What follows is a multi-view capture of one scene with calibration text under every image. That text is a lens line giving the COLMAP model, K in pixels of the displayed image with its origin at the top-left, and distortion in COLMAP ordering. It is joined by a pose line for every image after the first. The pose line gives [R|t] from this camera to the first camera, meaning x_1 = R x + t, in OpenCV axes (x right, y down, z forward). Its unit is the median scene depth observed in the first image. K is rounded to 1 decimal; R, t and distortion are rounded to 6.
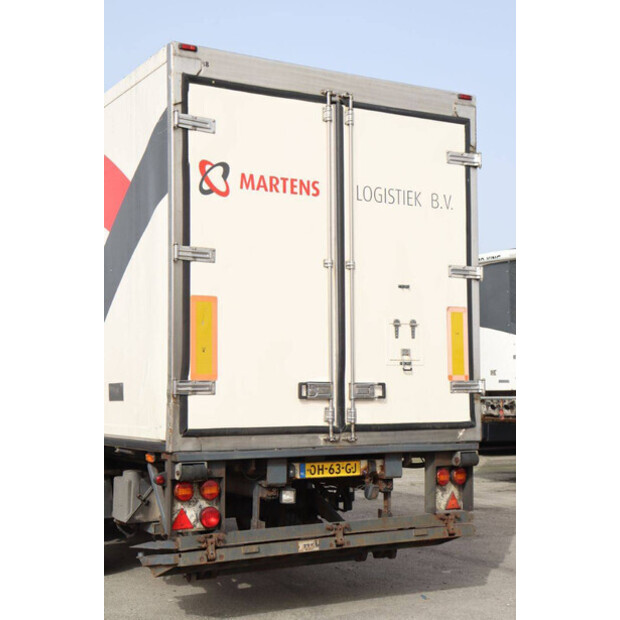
lens RADIAL K [[998.7, 0, 310.0], [0, 998.7, 310.0], [0, 0, 1]] dist [0.139450, 0.143989]
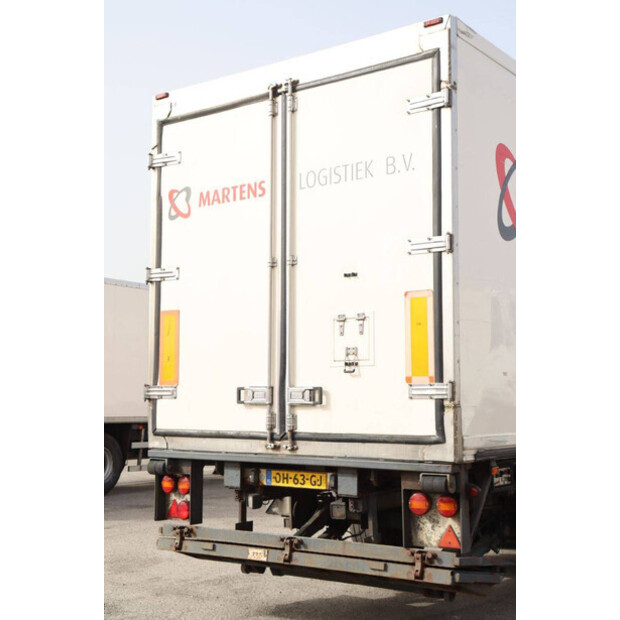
lens RADIAL K [[936.3, 0, 310.0], [0, 936.3, 310.0], [0, 0, 1]] dist [0.102555, 0.136128]
pose [[0.399920, -0.081806, -0.912892, 0.849566], [0.069510, 0.995847, -0.058789, 0.053851], [0.913910, -0.039944, 0.403946, 0.666341]]
